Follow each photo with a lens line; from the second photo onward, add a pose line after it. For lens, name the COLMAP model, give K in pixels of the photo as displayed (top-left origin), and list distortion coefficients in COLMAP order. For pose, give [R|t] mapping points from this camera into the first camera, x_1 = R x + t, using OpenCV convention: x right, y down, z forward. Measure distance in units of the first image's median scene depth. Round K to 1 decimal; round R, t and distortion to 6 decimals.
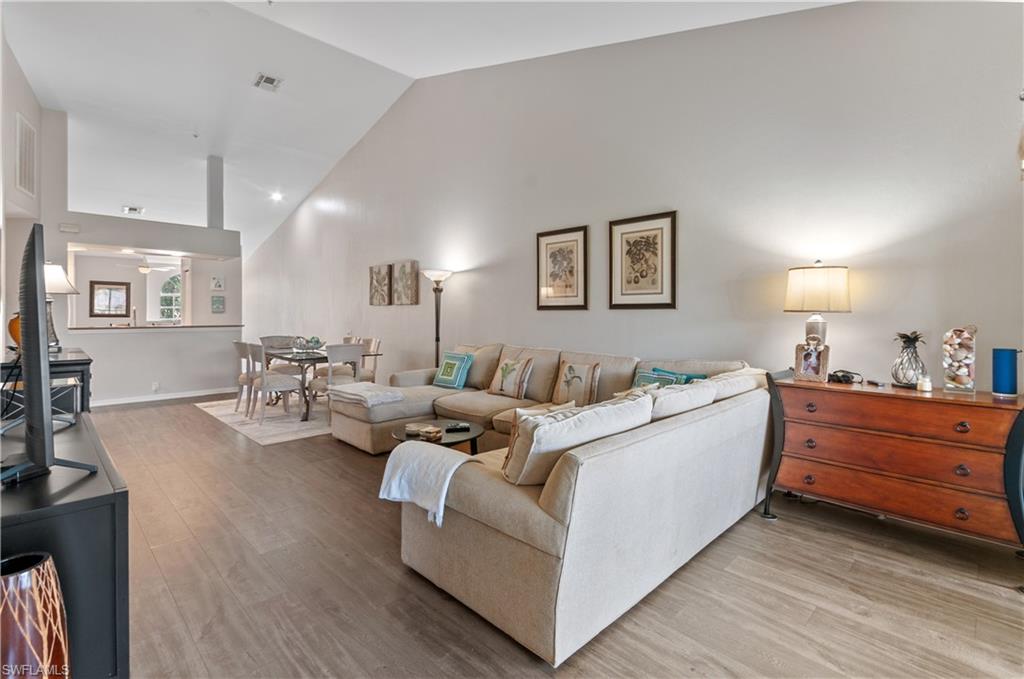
lens RADIAL K [[481.7, 0, 515.8], [0, 481.7, 313.9], [0, 0, 1]] dist [0.000580, 0.000174]
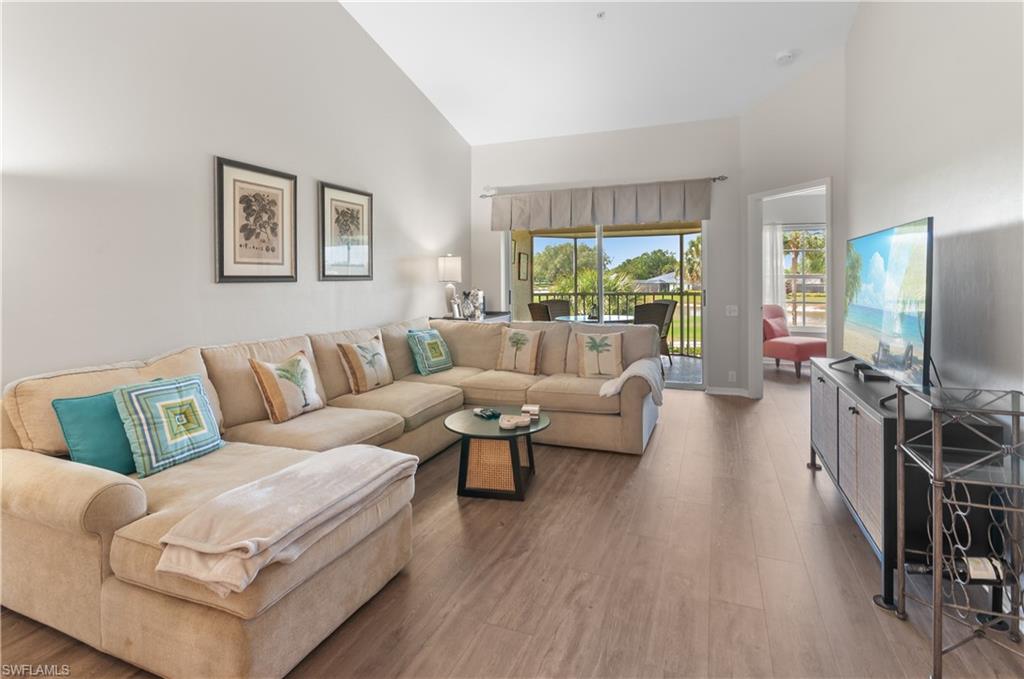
lens RADIAL K [[493.6, 0, 516.6], [0, 493.6, 280.8], [0, 0, 1]] dist [0.000484, 0.000088]
pose [[-0.396497, -0.000956, 0.918036, -0.513496], [0.012541, 0.999901, 0.006457, -0.007539], [-0.917950, 0.014073, -0.396445, 0.683584]]
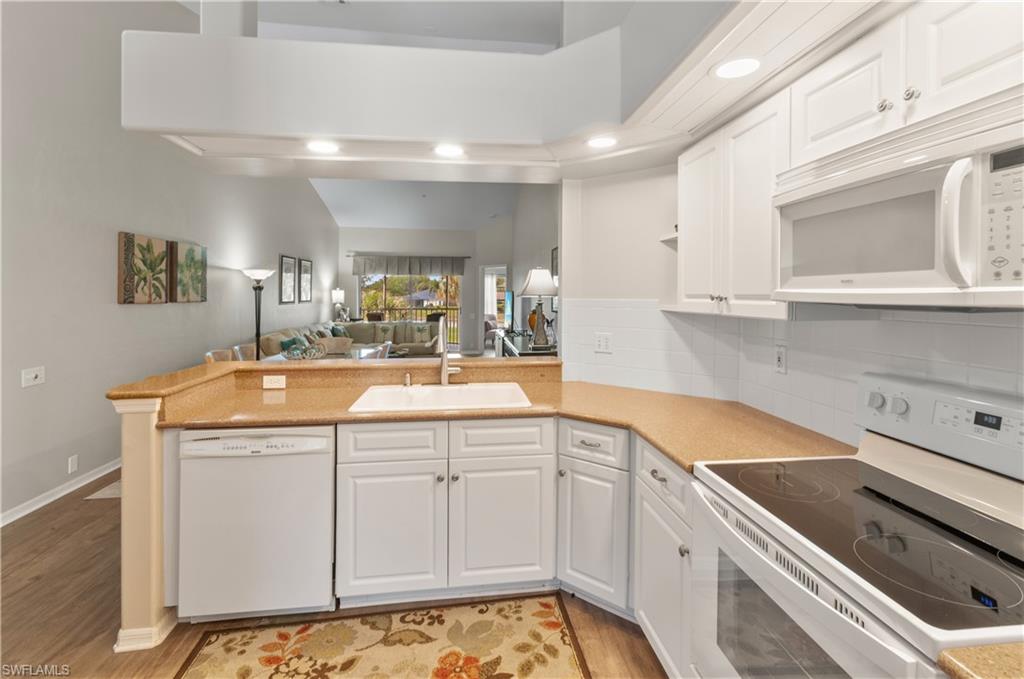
lens RADIAL K [[460.3, 0, 524.3], [0, 460.3, 299.7], [0, 0, 1]] dist [0.000051, 0.000086]
pose [[-0.798713, -0.010144, 0.601627, -1.088718], [-0.002171, 0.999900, 0.013976, -0.034576], [-0.601709, 0.009857, -0.798655, 1.284233]]
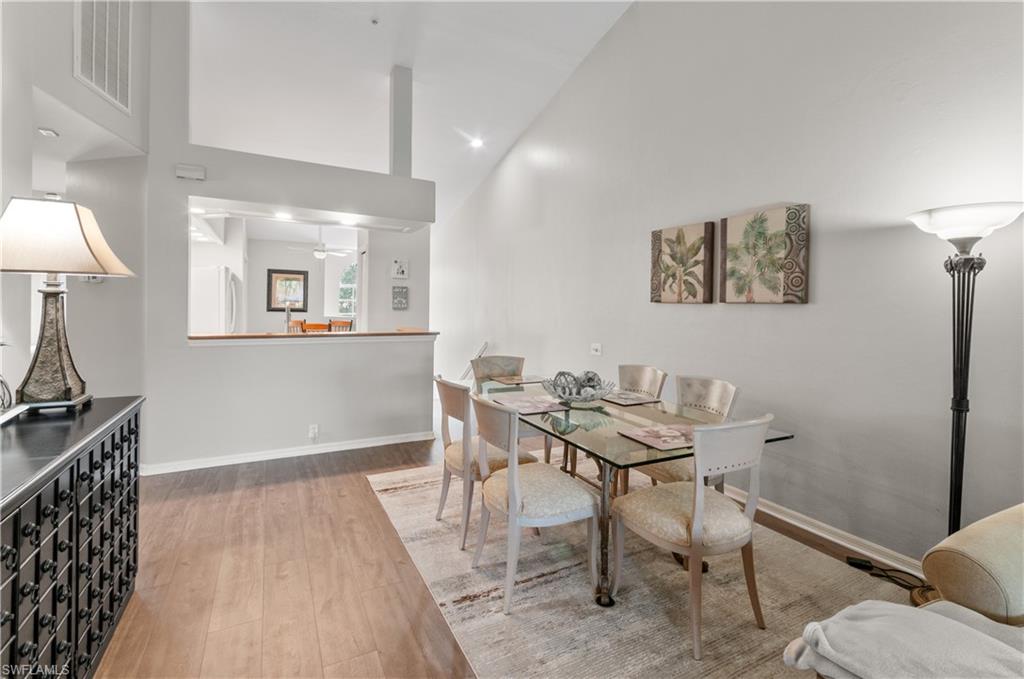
lens RADIAL K [[467.6, 0, 517.1], [0, 467.6, 309.9], [0, 0, 1]] dist [-0.001150, -0.000019]
pose [[0.956766, 0.014644, -0.290491, -0.331563], [-0.012568, 0.999880, 0.009010, -0.014184], [0.290589, -0.004970, 0.956835, 0.510387]]
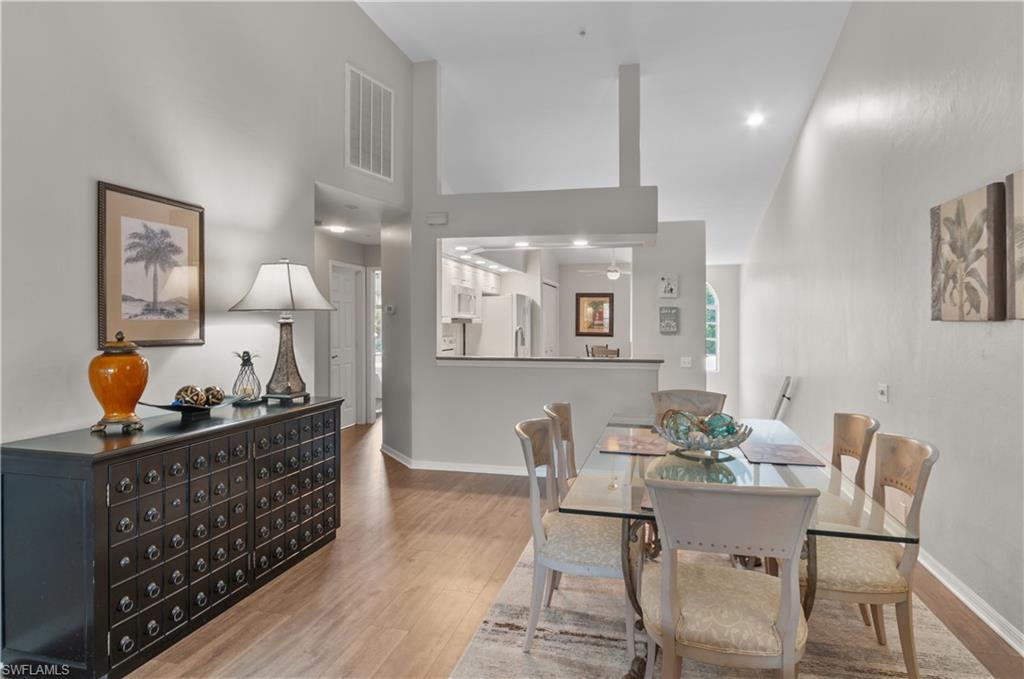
lens RADIAL K [[566.7, 0, 521.4], [0, 566.7, 324.9], [0, 0, 1]] dist [-0.000159, -0.000265]
pose [[0.522492, -0.002290, -0.852641, -0.126848], [-0.000755, 0.999995, -0.003149, -0.015629], [0.852644, 0.002289, 0.522488, 0.610085]]
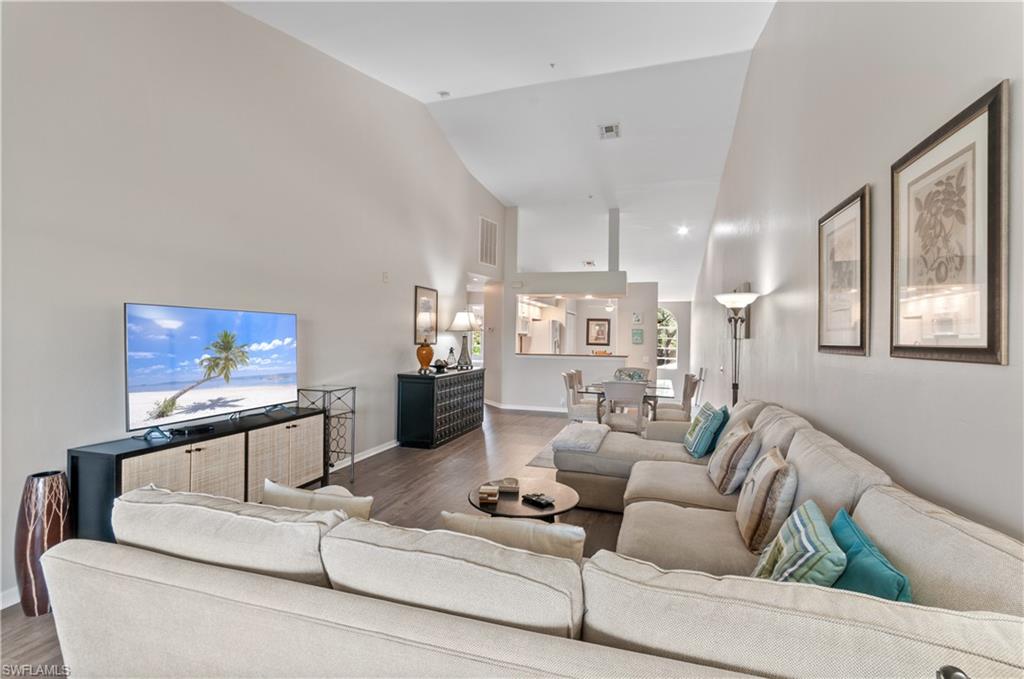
lens RADIAL K [[459.2, 0, 512.0], [0, 459.2, 339.5], [0, 0, 1]] dist [-0.001031, -0.000415]
pose [[0.461862, 0.008411, -0.886912, 0.275973], [-0.014029, 0.999899, 0.002176, -0.014472], [0.886841, 0.011437, 0.461933, 0.317551]]
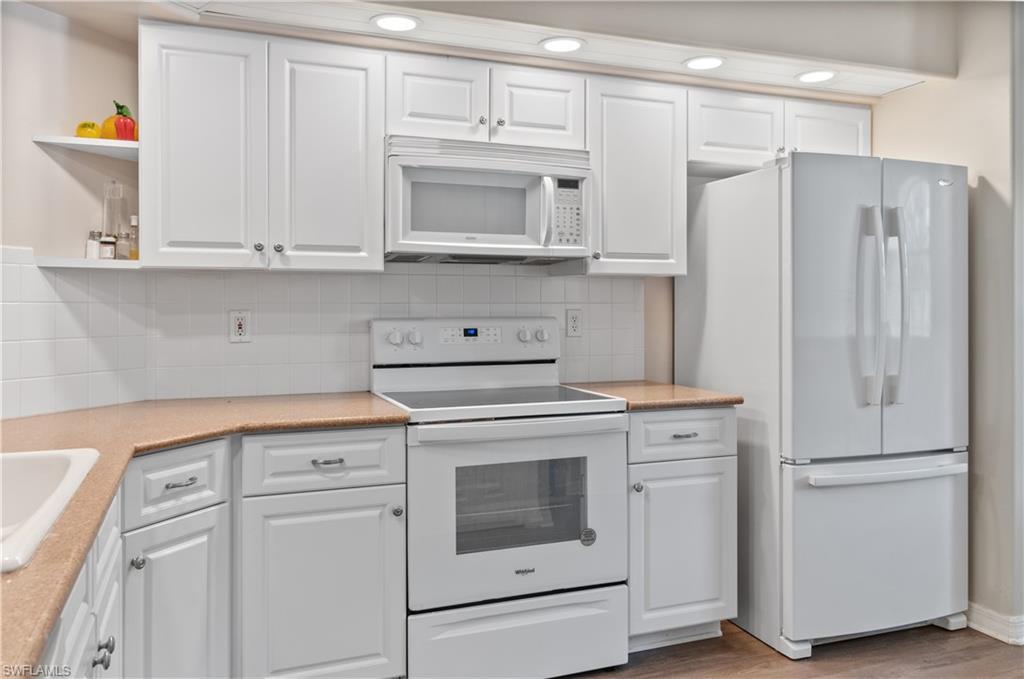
lens RADIAL K [[786.4, 0, 508.4], [0, 786.4, 299.3], [0, 0, 1]] dist [0.001185, -0.001031]
pose [[-0.402411, -0.006542, -0.915436, -0.711918], [-0.003206, 0.999978, -0.005737, -0.005069], [0.915454, 0.000627, -0.402423, 1.252524]]
